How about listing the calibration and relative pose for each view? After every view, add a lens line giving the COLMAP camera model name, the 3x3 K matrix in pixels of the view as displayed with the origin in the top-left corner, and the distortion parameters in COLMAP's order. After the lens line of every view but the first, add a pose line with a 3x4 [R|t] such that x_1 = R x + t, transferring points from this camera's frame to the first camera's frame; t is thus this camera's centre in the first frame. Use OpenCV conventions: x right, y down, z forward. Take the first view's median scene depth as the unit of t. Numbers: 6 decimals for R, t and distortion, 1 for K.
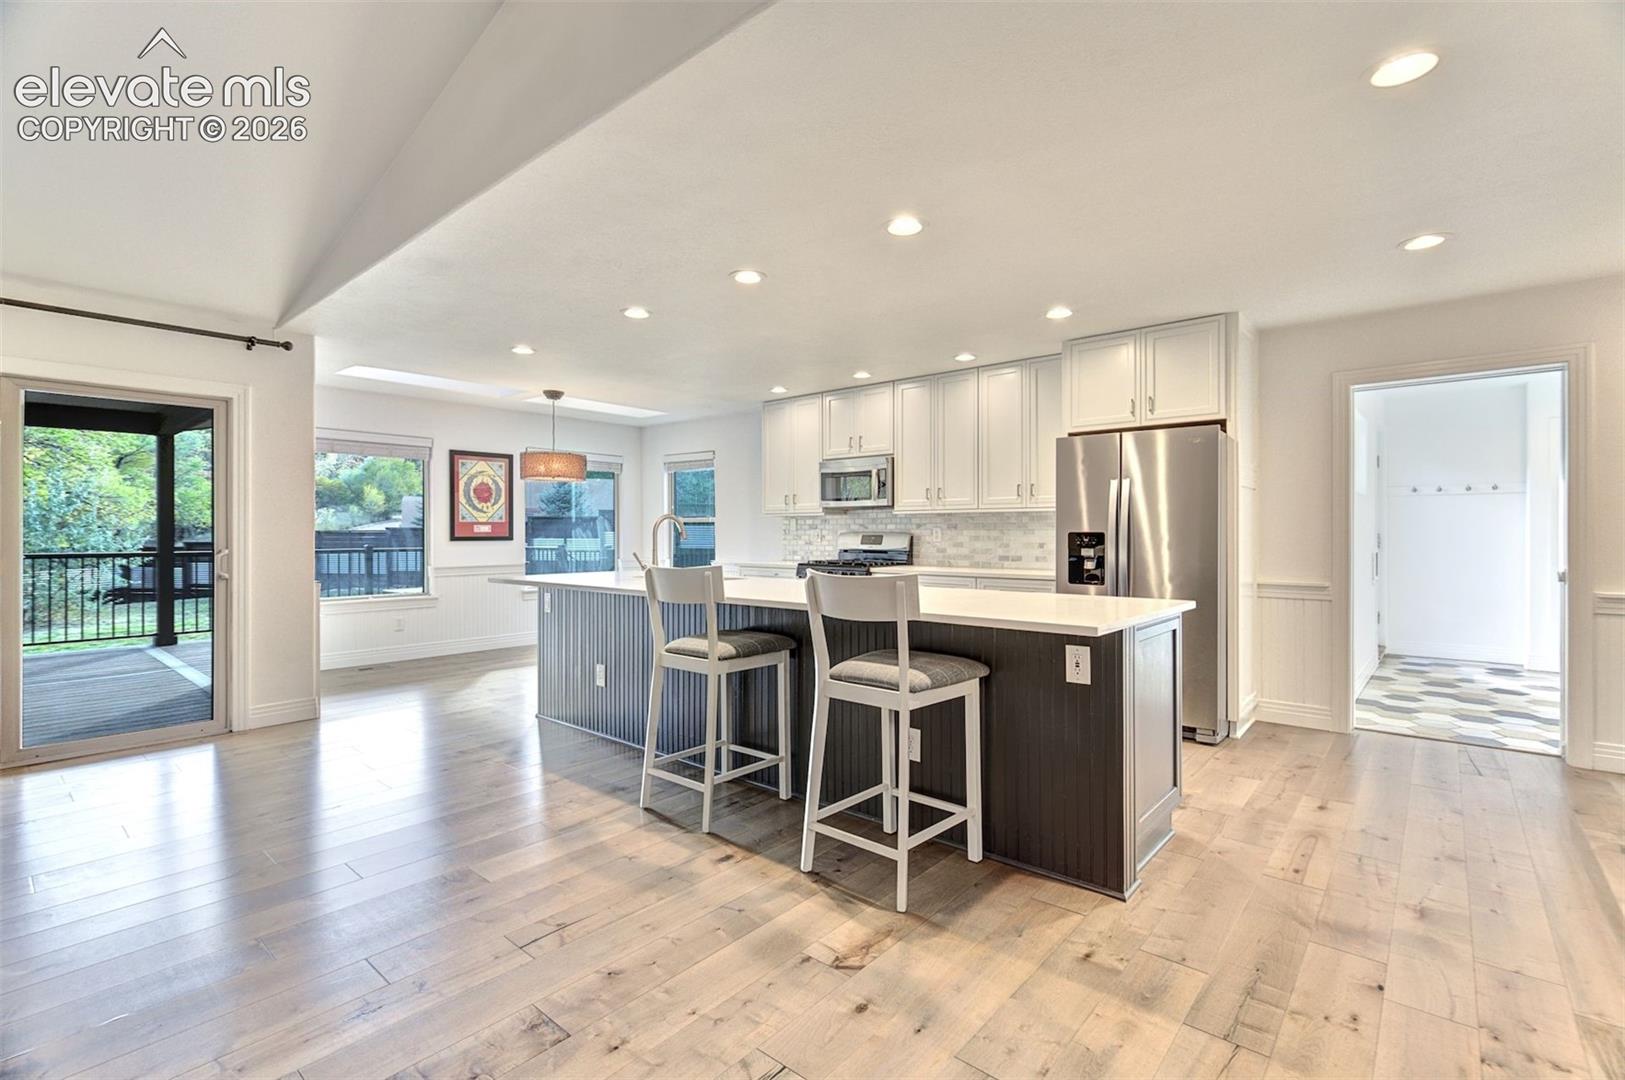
lens RADIAL K [[742.8, 0, 810.1], [0, 742.8, 529.3], [0, 0, 1]] dist [0.004033, -0.001239]
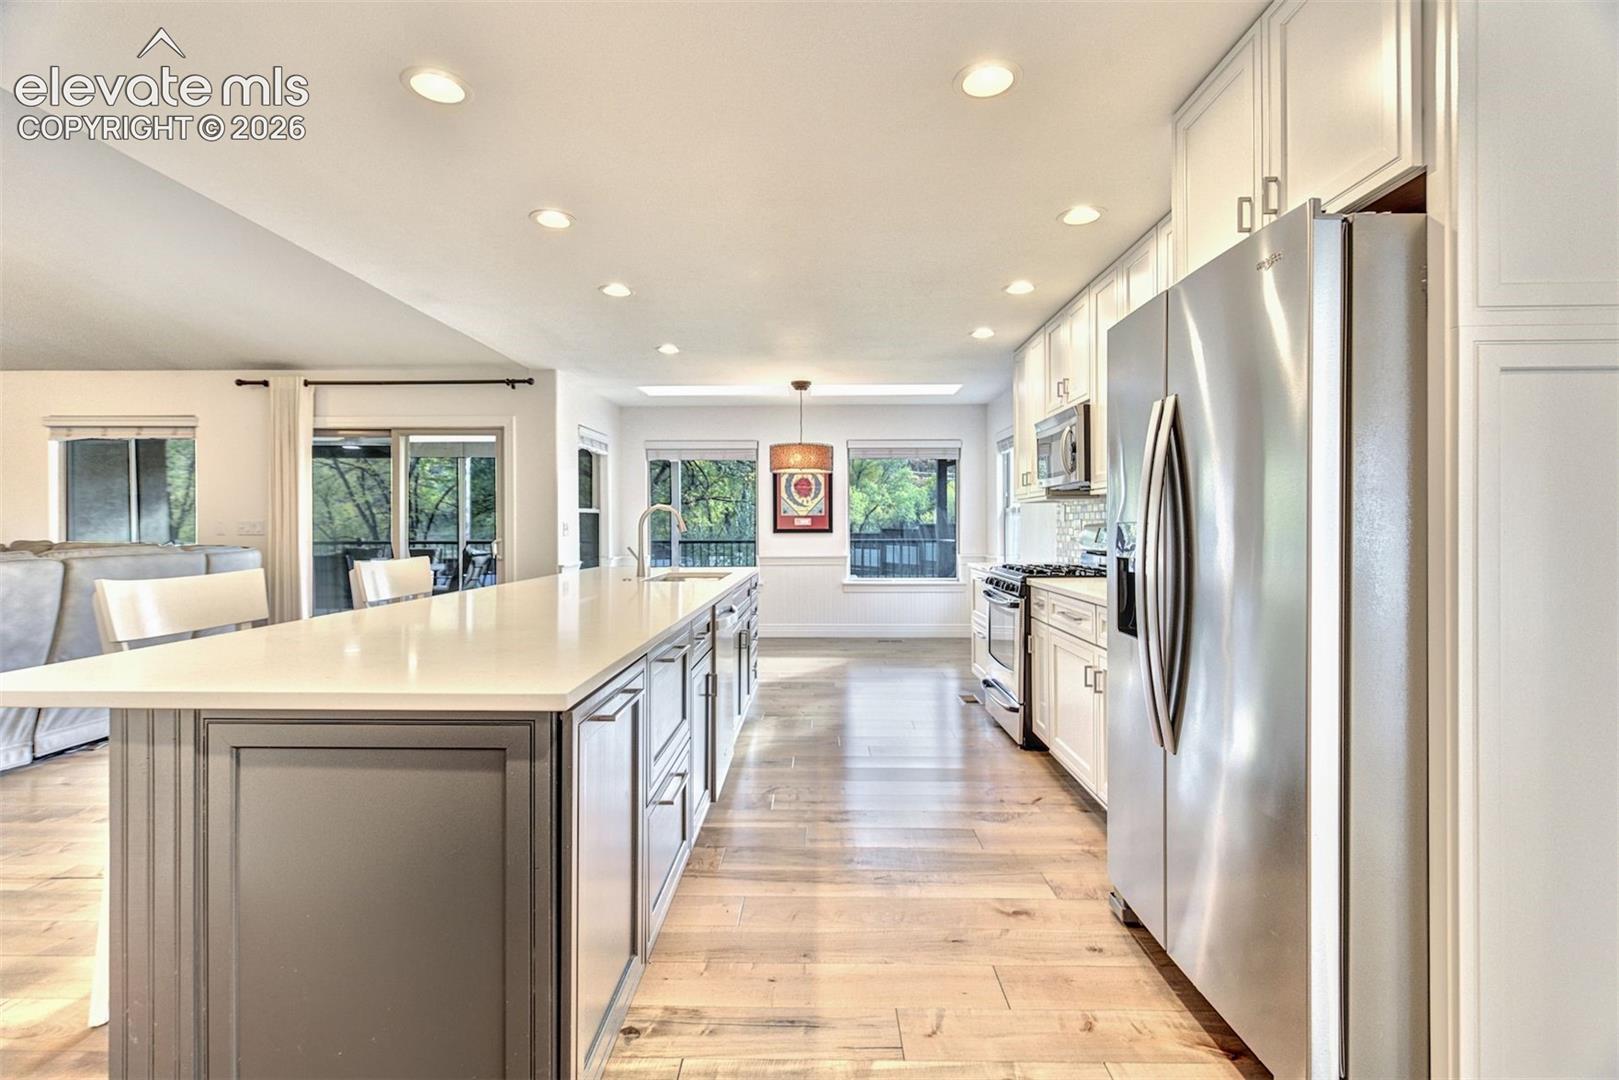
lens RADIAL K [[740.1, 0, 810.0], [0, 740.1, 531.2], [0, 0, 1]] dist [0.004033, -0.001239]
pose [[0.646900, 0.000904, -0.762575, 0.447396], [0.008356, 0.999931, 0.008274, 0.004976], [0.762529, -0.011725, 0.646847, 0.406080]]
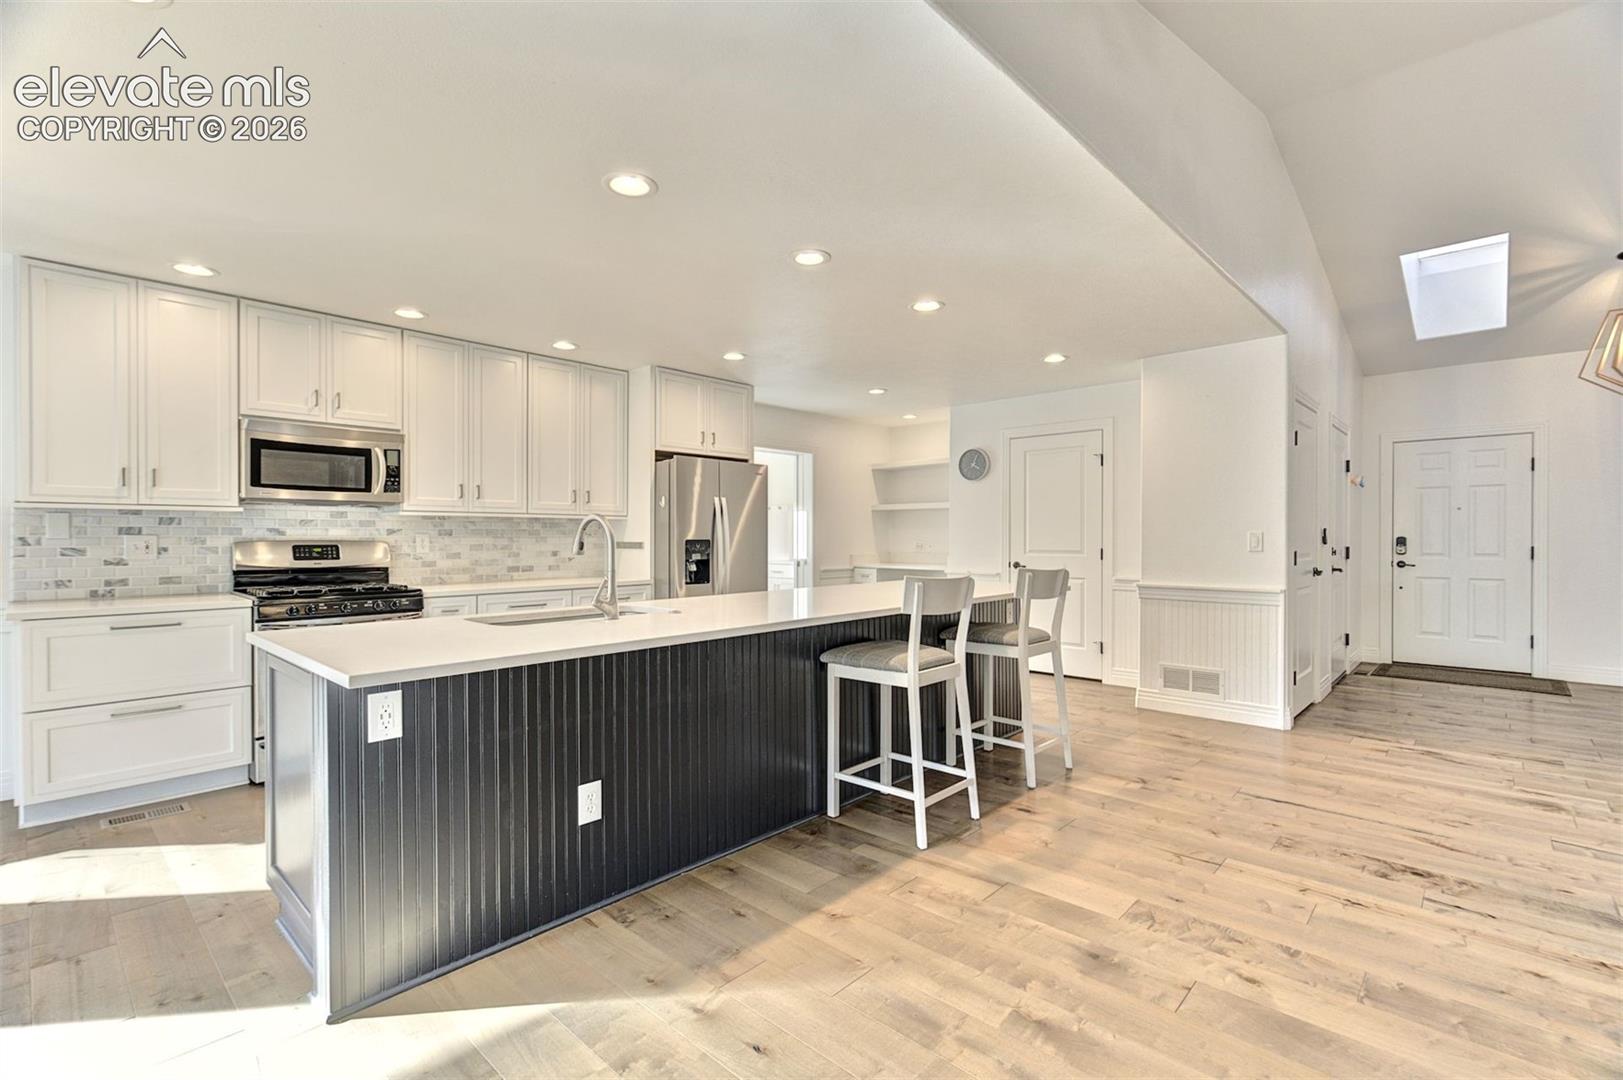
lens RADIAL K [[741.9, 0, 815.4], [0, 741.9, 541.9], [0, 0, 1]] dist [0.004033, -0.001239]
pose [[0.025748, -0.007962, 0.999637, -0.594171], [-0.003520, 0.999961, 0.008055, -0.002119], [-0.999662, -0.003726, 0.025719, 0.586395]]
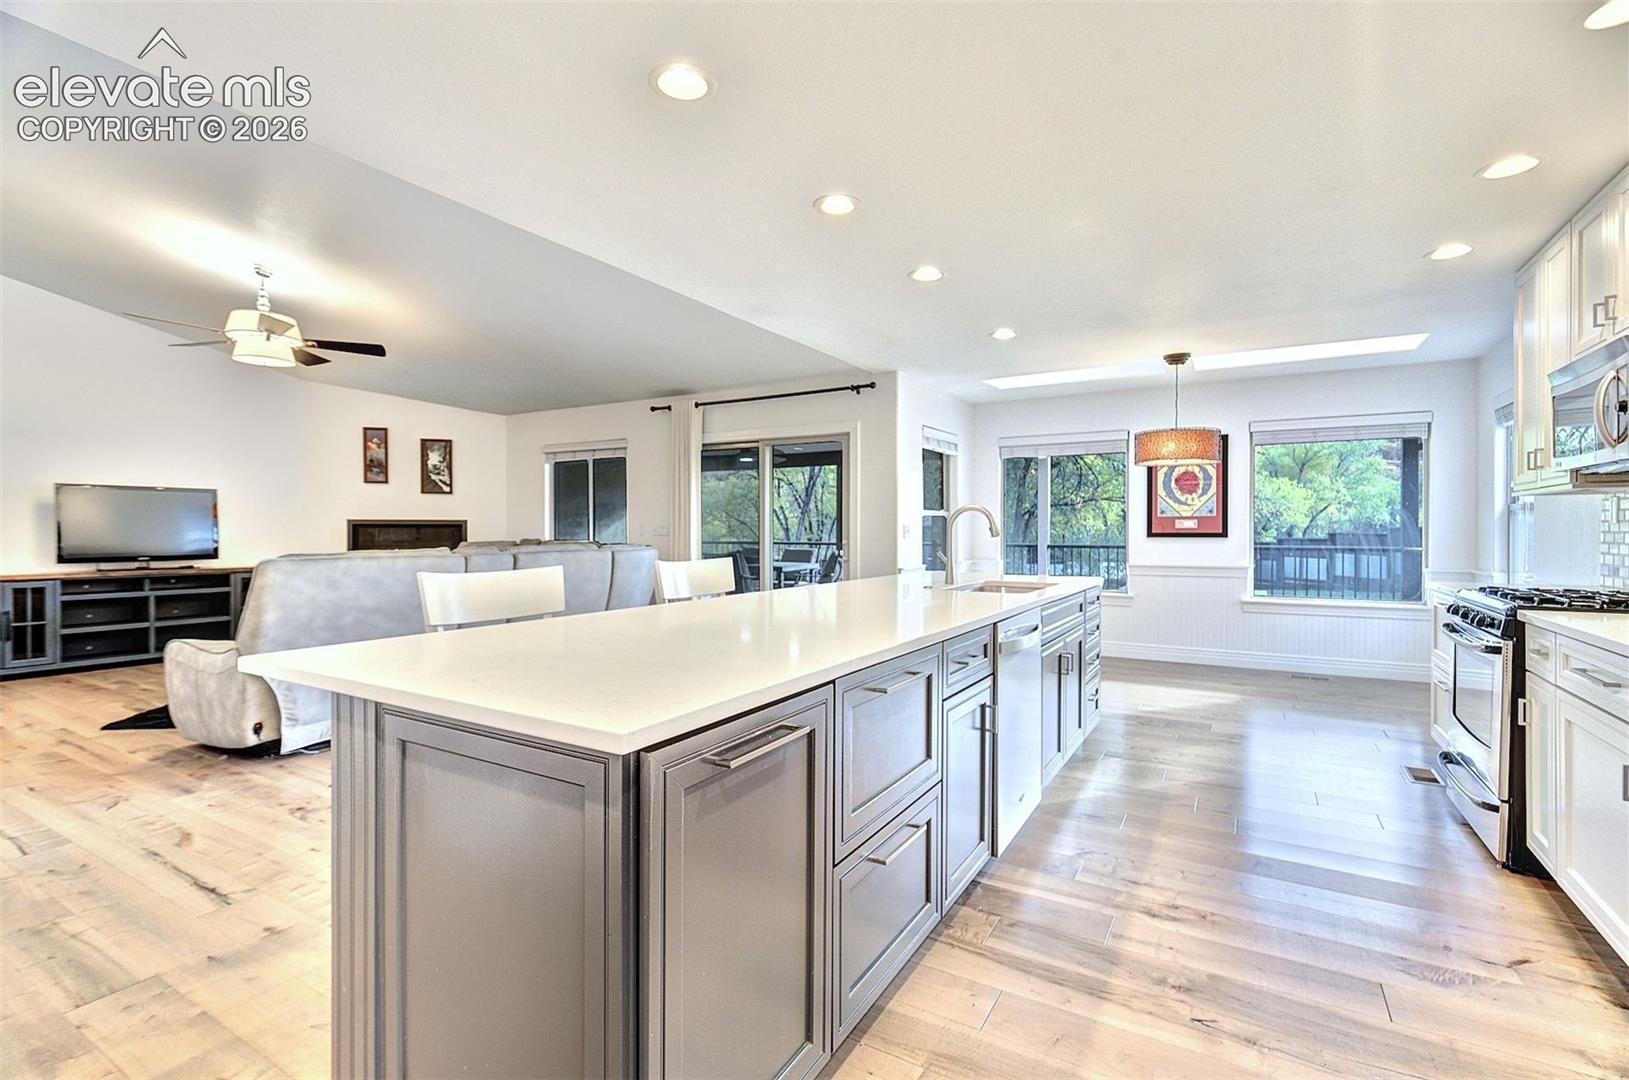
lens RADIAL K [[744.7, 0, 811.4], [0, 744.7, 537.1], [0, 0, 1]] dist [0.004033, -0.001239]
pose [[0.182839, 0.007059, -0.983118, 0.420622], [0.006257, 0.999946, 0.008344, 0.005614], [0.983123, -0.007677, 0.182785, 0.497156]]
